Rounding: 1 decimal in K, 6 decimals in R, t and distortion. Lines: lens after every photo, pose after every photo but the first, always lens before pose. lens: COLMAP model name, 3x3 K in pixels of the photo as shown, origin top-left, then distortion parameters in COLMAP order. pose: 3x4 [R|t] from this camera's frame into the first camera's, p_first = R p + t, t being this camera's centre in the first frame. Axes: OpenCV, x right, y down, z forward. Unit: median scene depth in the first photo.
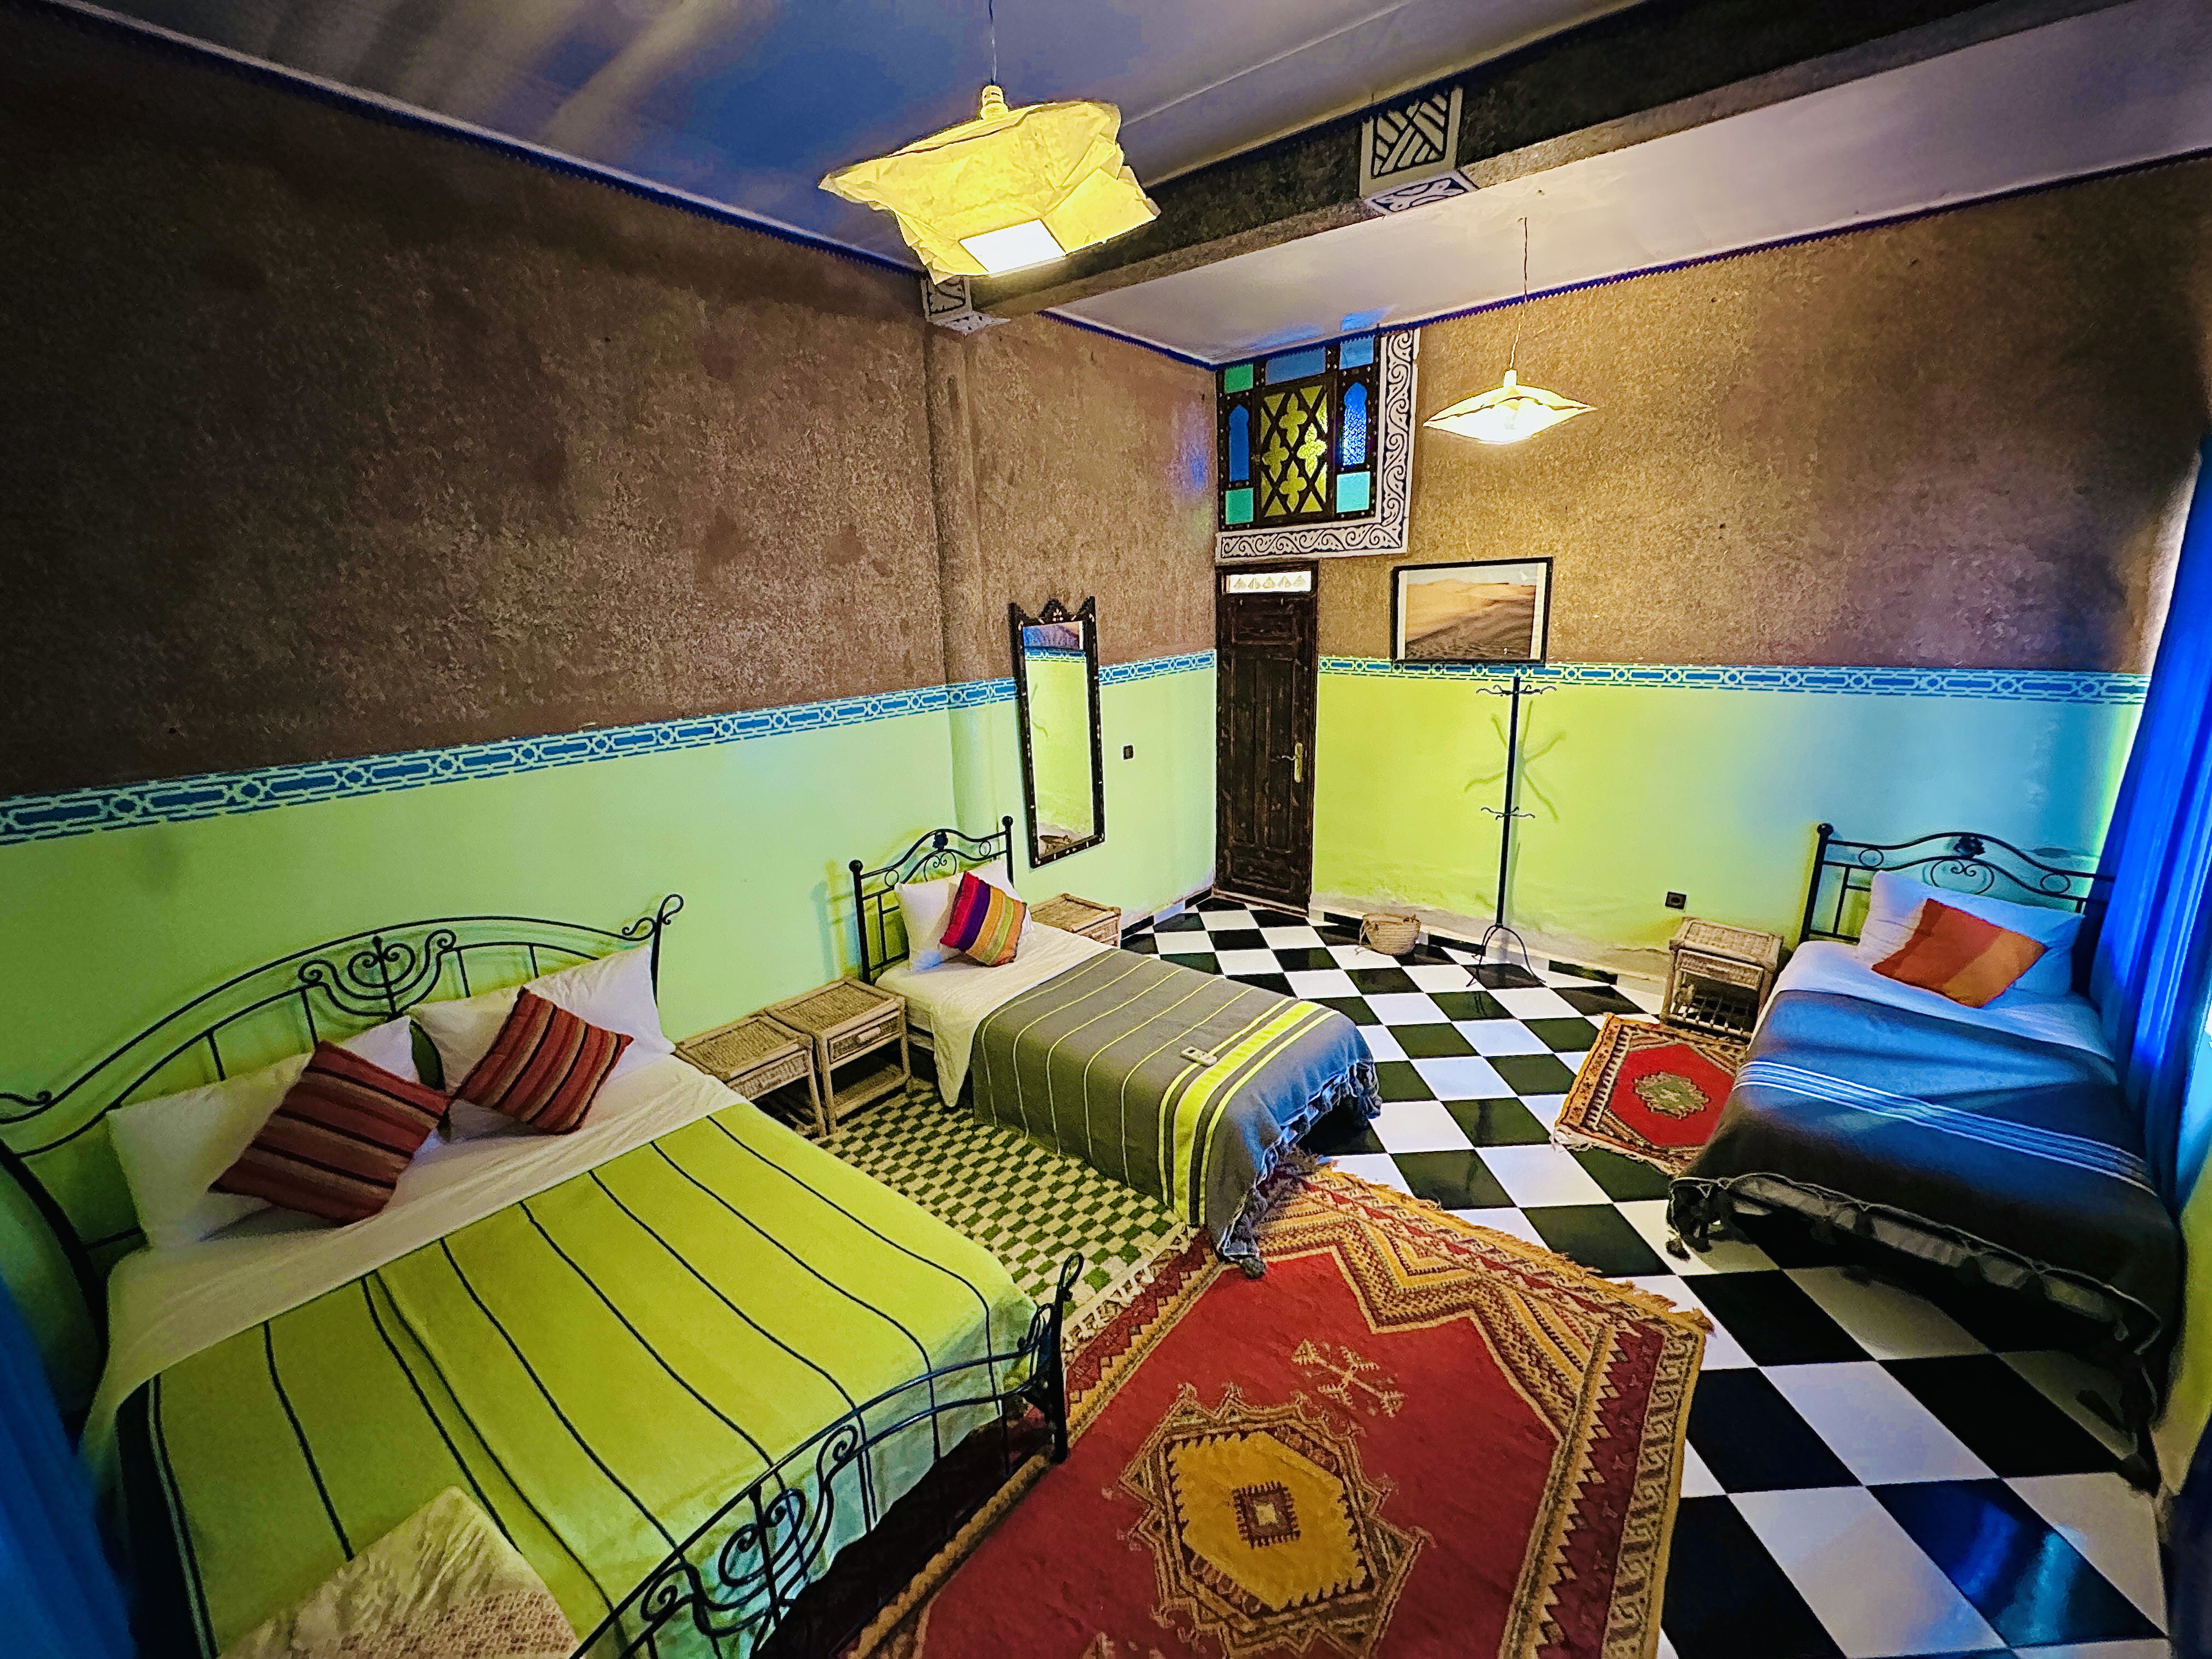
lens RADIAL K [[884.1, 0, 1104.1], [0, 884.1, 826.0], [0, 0, 1]] dist [-0.006346, 0.001579]
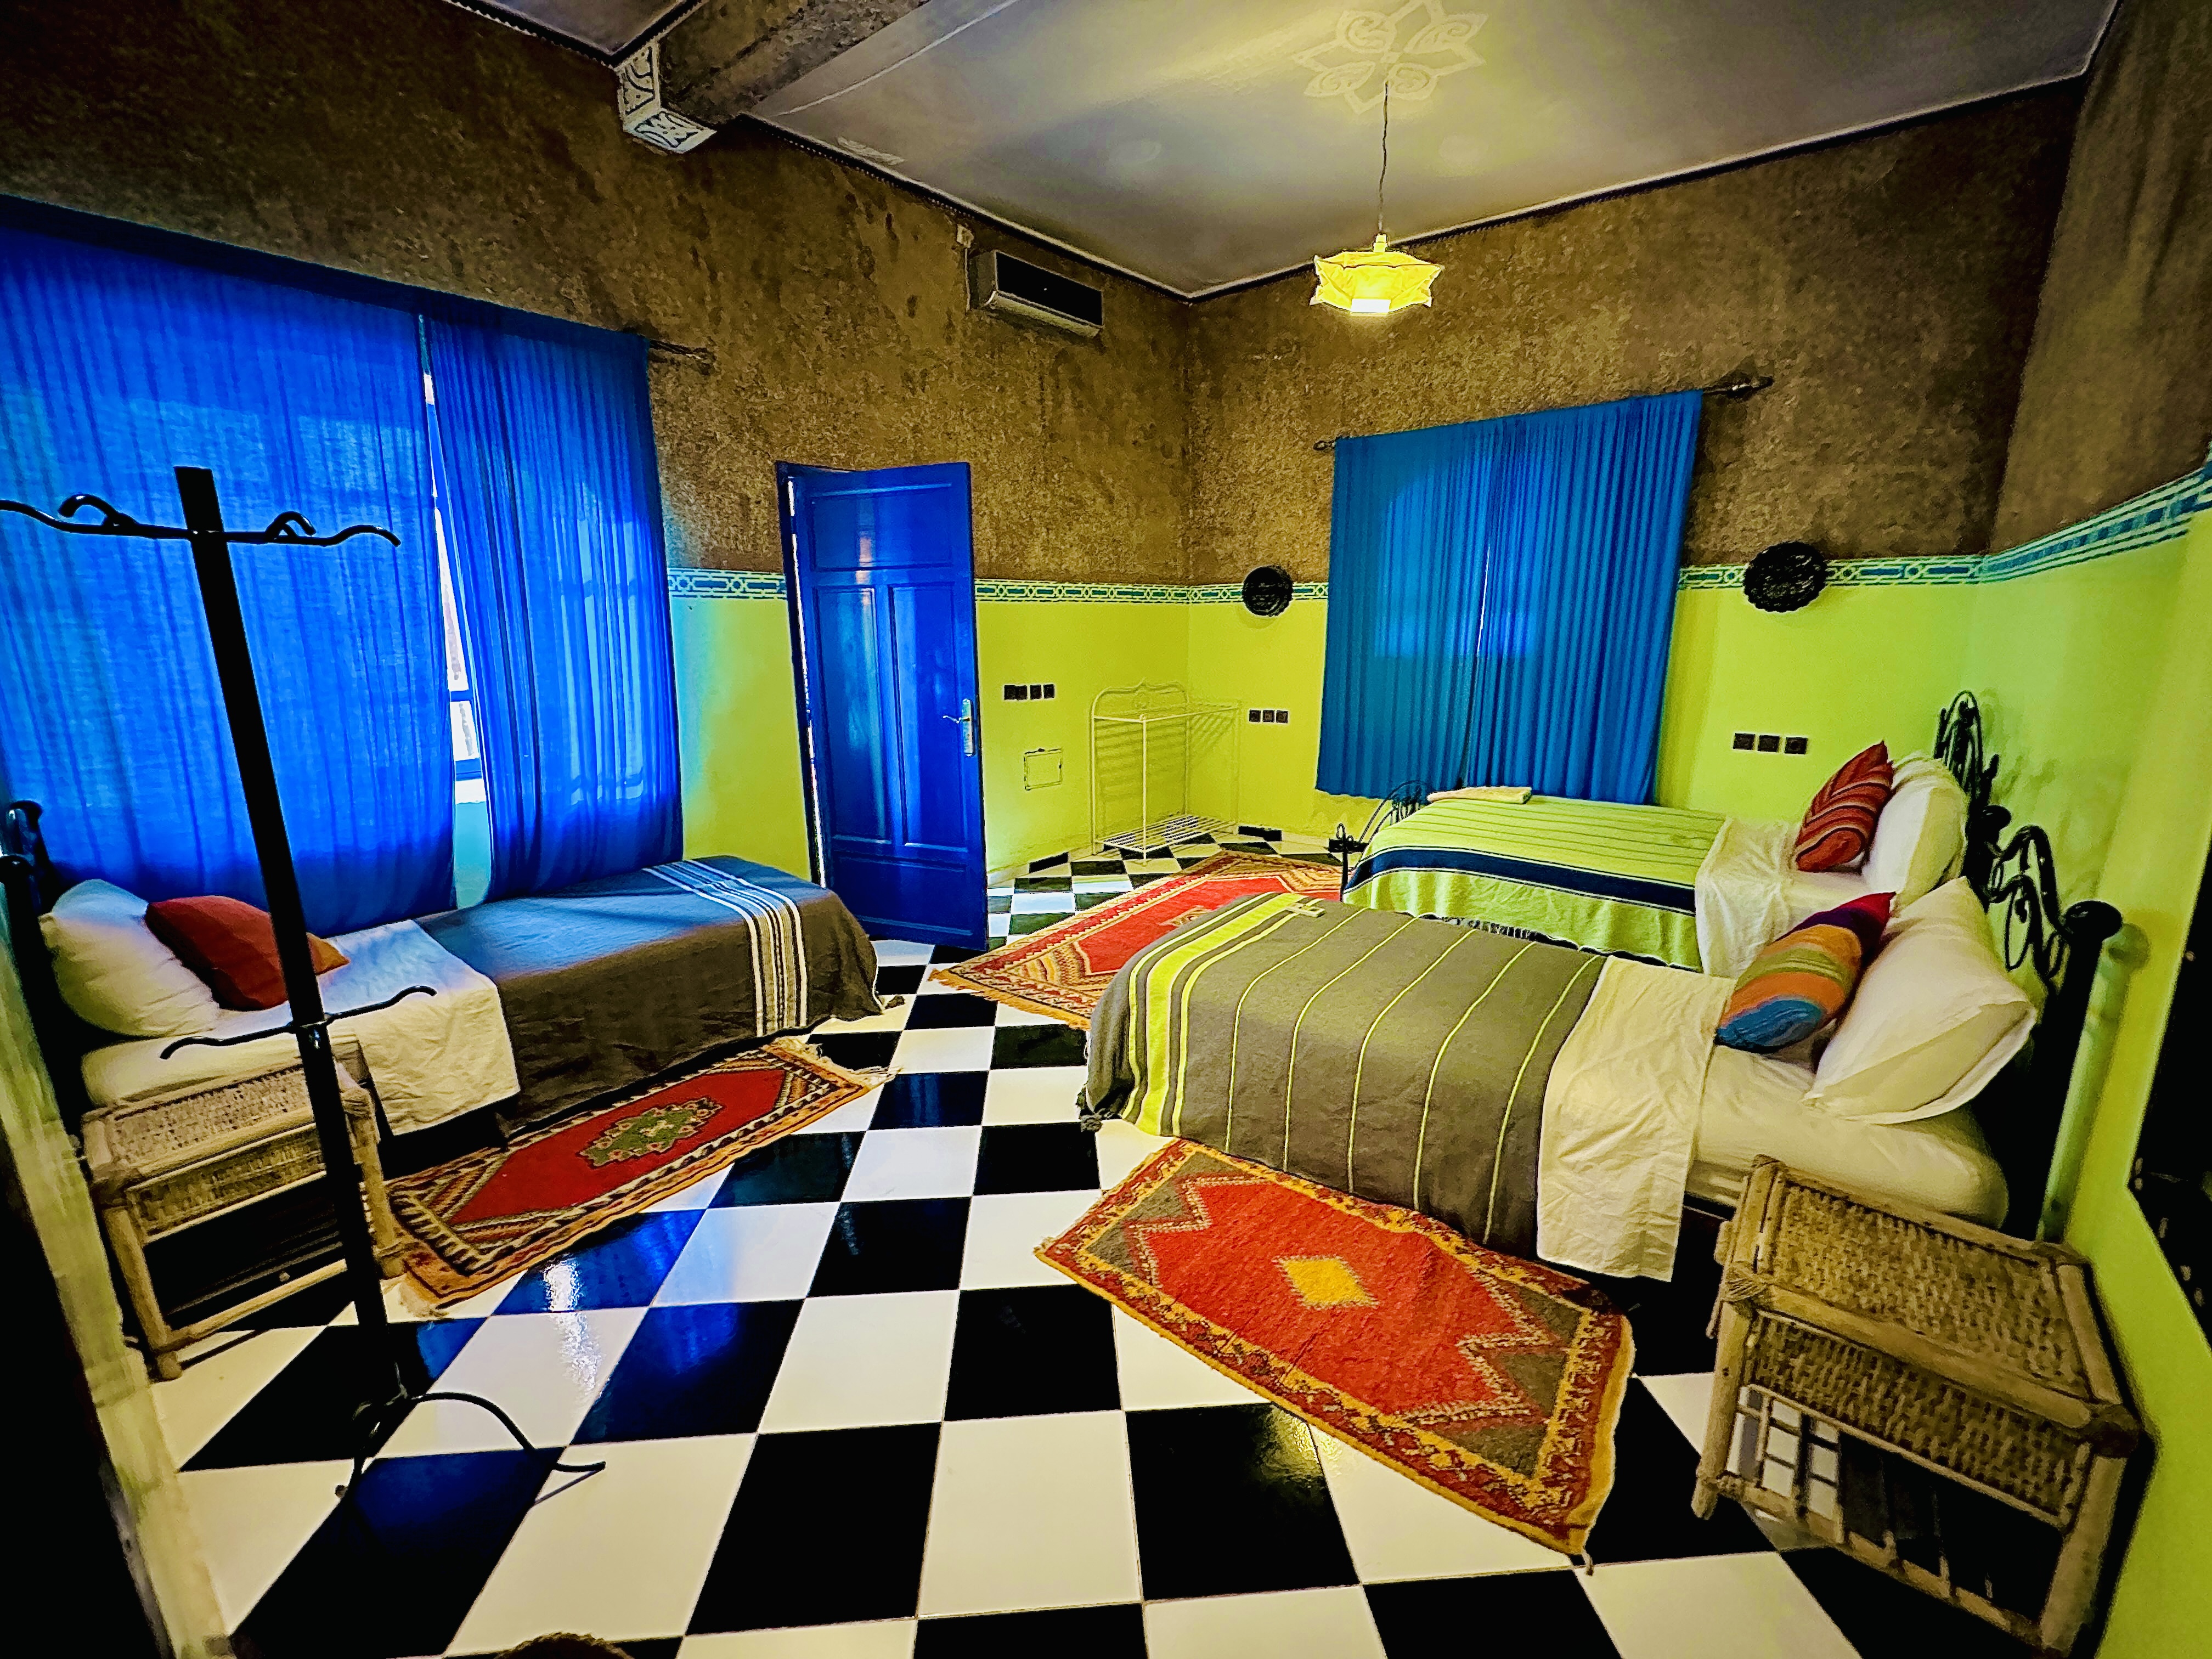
lens RADIAL K [[884.1, 0, 1097.5], [0, 884.1, 823.9], [0, 0, 1]] dist [-0.006346, 0.001579]
pose [[-0.999201, 0.039643, -0.005096, 0.291341], [0.032851, 0.887180, 0.460252, -0.236887], [0.022767, 0.459717, -0.887774, 1.582814]]
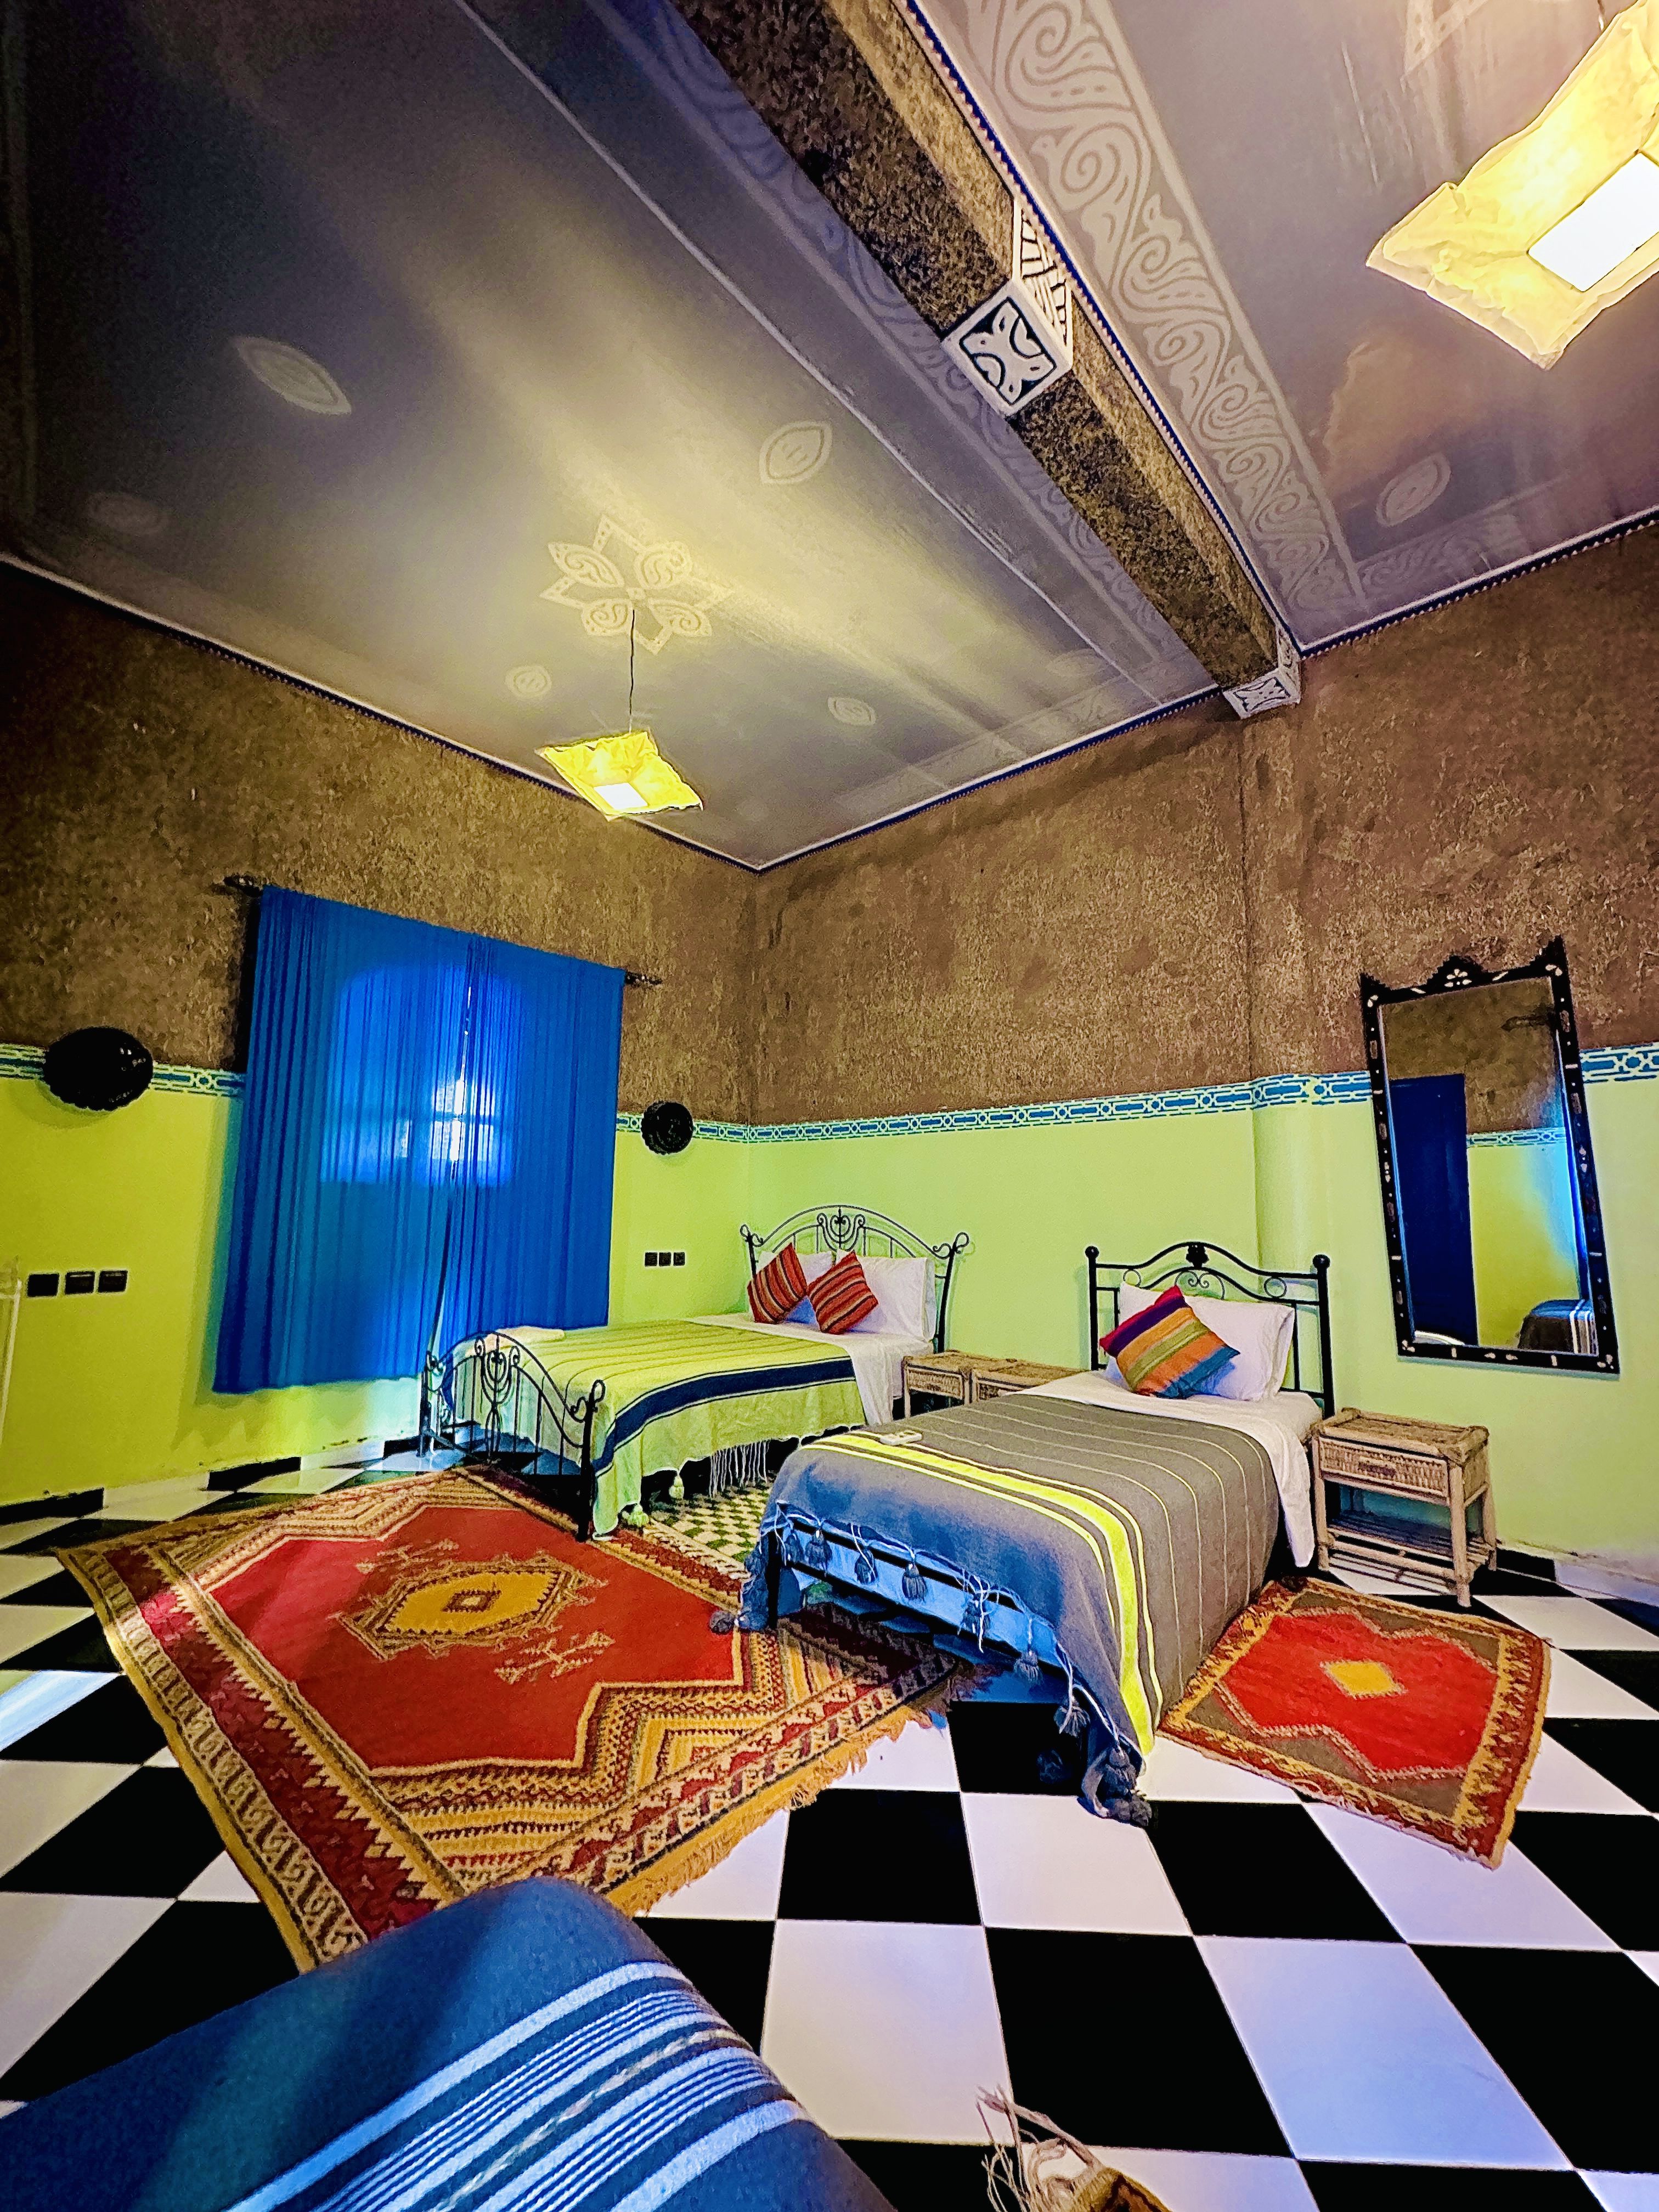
lens RADIAL K [[884.1, 0, 830.5], [0, 884.1, 1106.5], [0, 0, 1]] dist [-0.006346, 0.001579]
pose [[-0.077664, -0.091679, -0.992755, 0.833862], [-0.263449, 0.962256, -0.068253, 0.034749], [0.961542, 0.256240, -0.098885, 0.826331]]
